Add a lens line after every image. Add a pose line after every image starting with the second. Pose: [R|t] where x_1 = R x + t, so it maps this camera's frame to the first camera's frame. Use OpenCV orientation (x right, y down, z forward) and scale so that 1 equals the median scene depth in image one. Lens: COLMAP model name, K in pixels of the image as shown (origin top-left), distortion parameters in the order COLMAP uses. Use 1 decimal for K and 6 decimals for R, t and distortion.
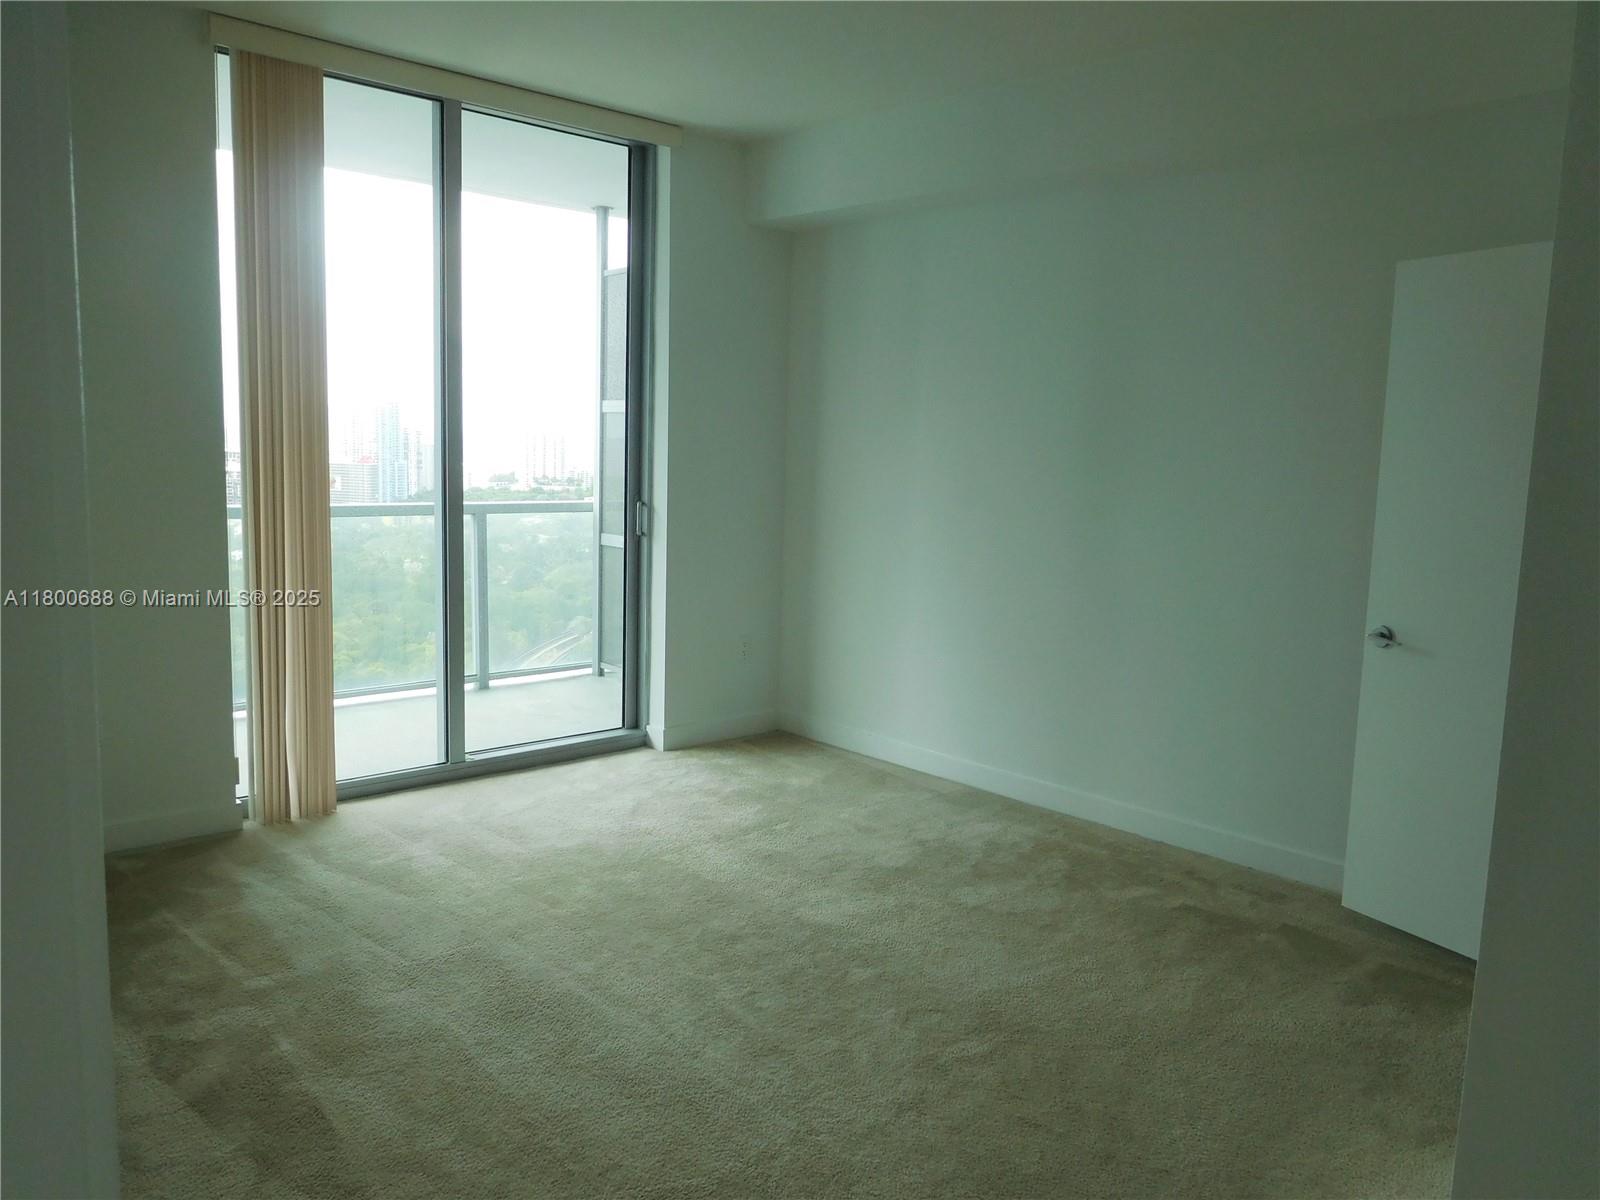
lens RADIAL K [[1205.0, 0, 796.1], [0, 1205.0, 605.4], [0, 0, 1]] dist [-0.016217, -0.004555]
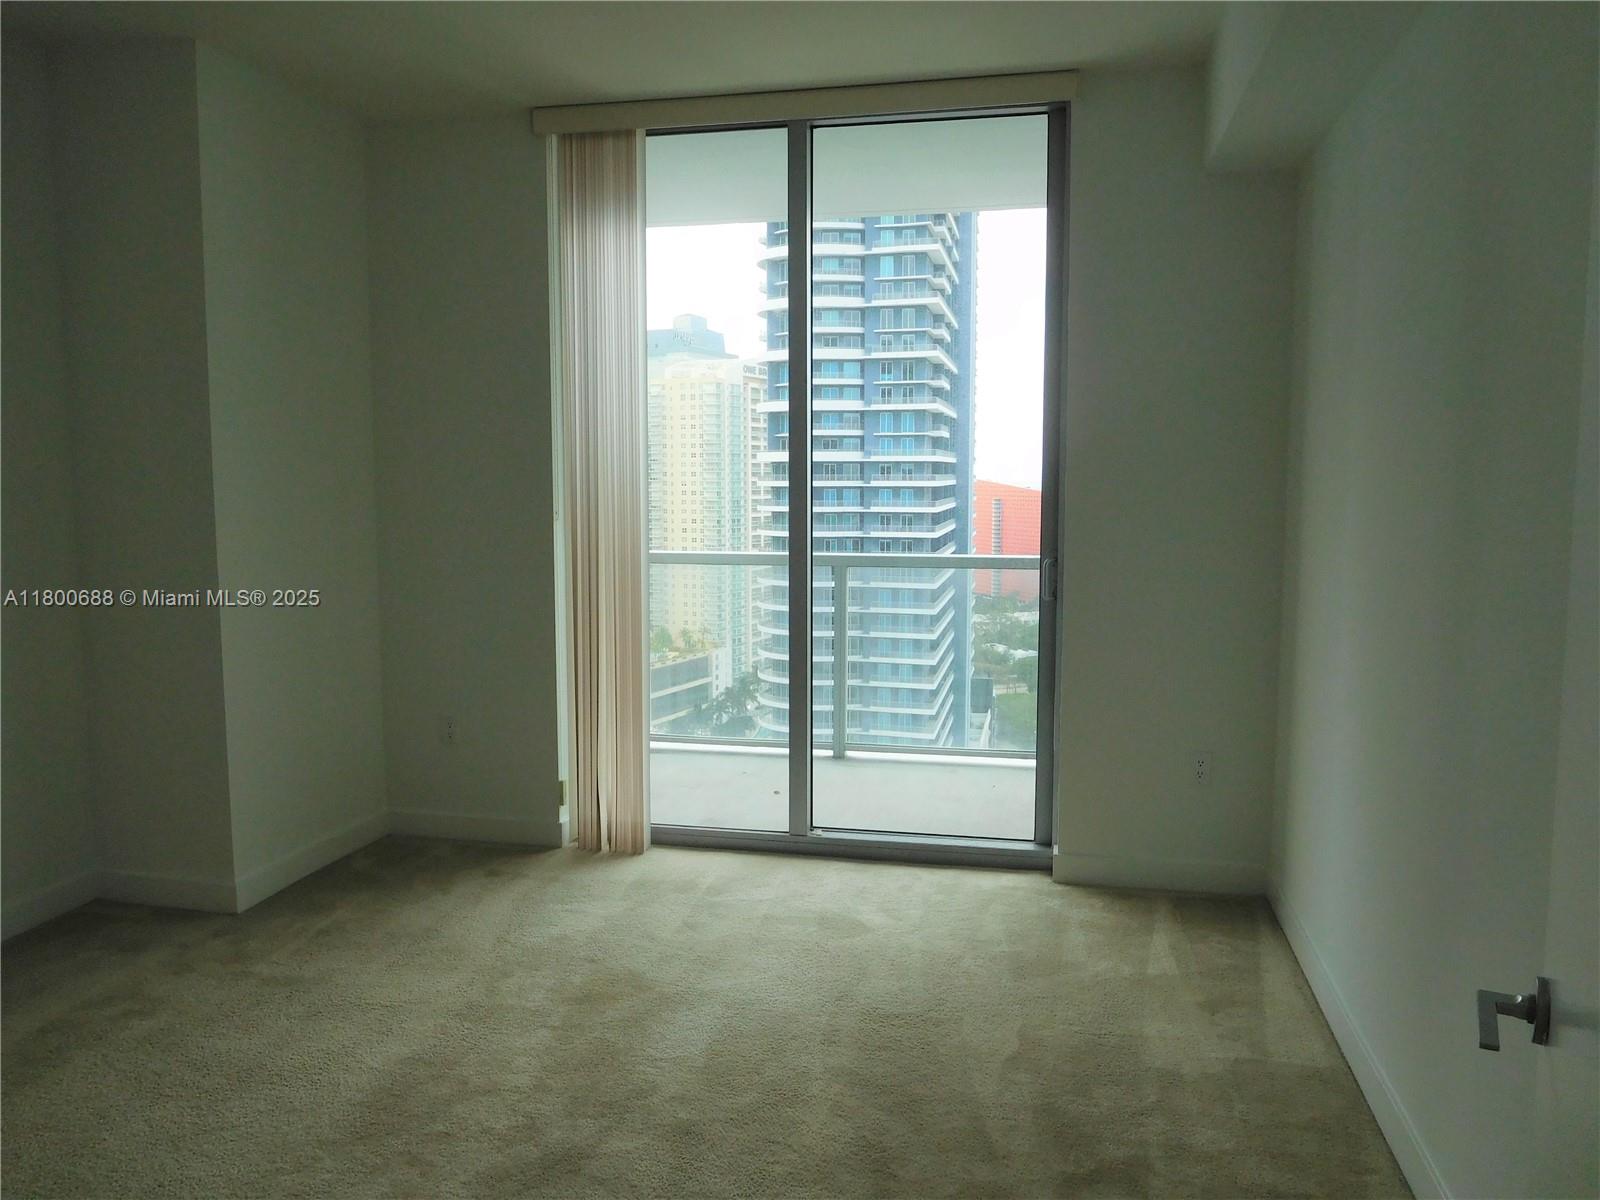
lens RADIAL K [[1205.0, 0, 797.6], [0, 1205.0, 599.6], [0, 0, 1]] dist [-0.016217, -0.004555]
pose [[0.575201, 0.052619, -0.816318, 0.462176], [-0.093949, 0.995575, -0.002025, -0.046254], [0.812599, 0.077857, 0.577599, 0.458900]]
